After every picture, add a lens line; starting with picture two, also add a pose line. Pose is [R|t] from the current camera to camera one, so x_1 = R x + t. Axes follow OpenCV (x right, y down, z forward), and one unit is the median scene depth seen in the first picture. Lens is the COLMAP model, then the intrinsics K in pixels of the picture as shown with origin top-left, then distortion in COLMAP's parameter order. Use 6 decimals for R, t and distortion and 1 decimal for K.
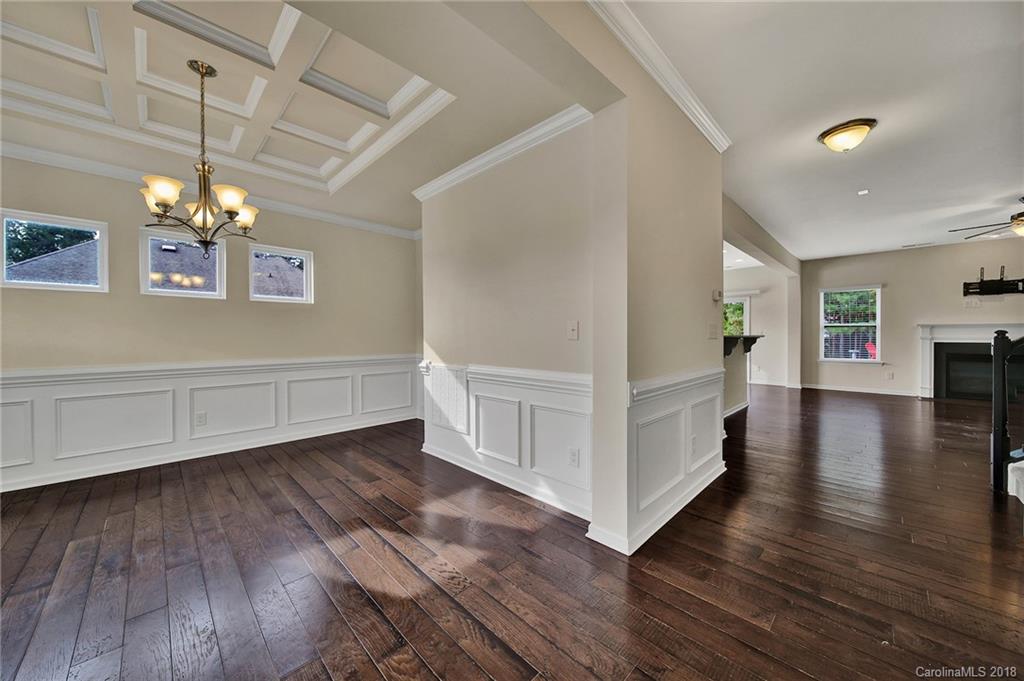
lens RADIAL K [[369.4, 0, 521.3], [0, 369.4, 337.3], [0, 0, 1]] dist [-0.002329, -0.000238]
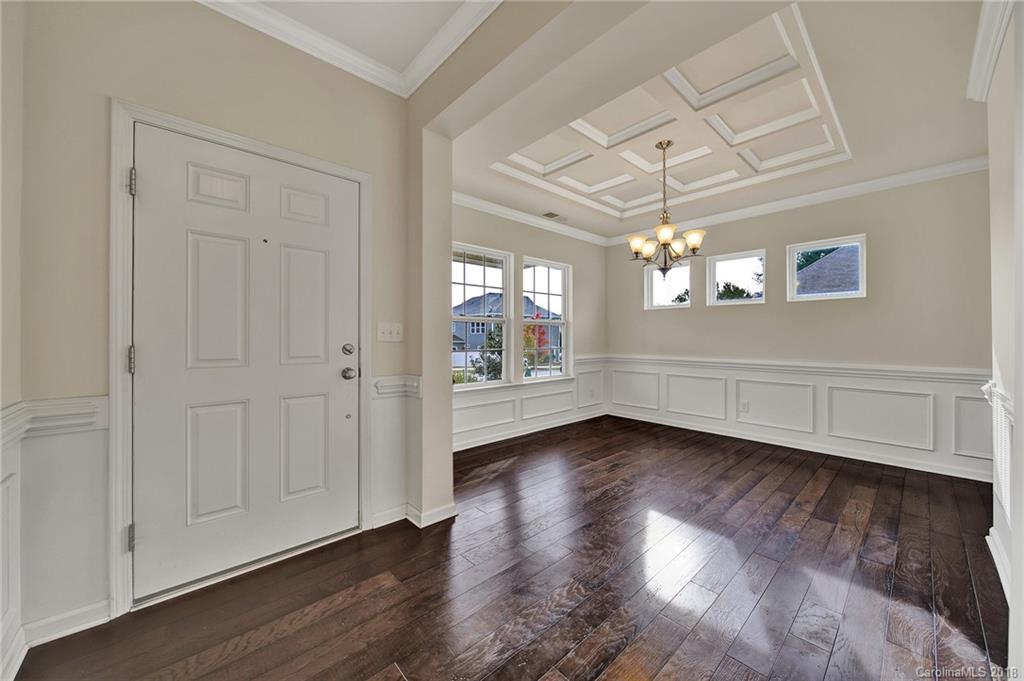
lens RADIAL K [[369.4, 0, 521.3], [0, 369.4, 337.3], [0, 0, 1]] dist [-0.002329, -0.000238]
pose [[-0.037230, 0.003485, -0.999301, 0.408141], [-0.004288, 0.999984, 0.003647, -0.003046], [0.999298, 0.004421, -0.037215, 0.376460]]
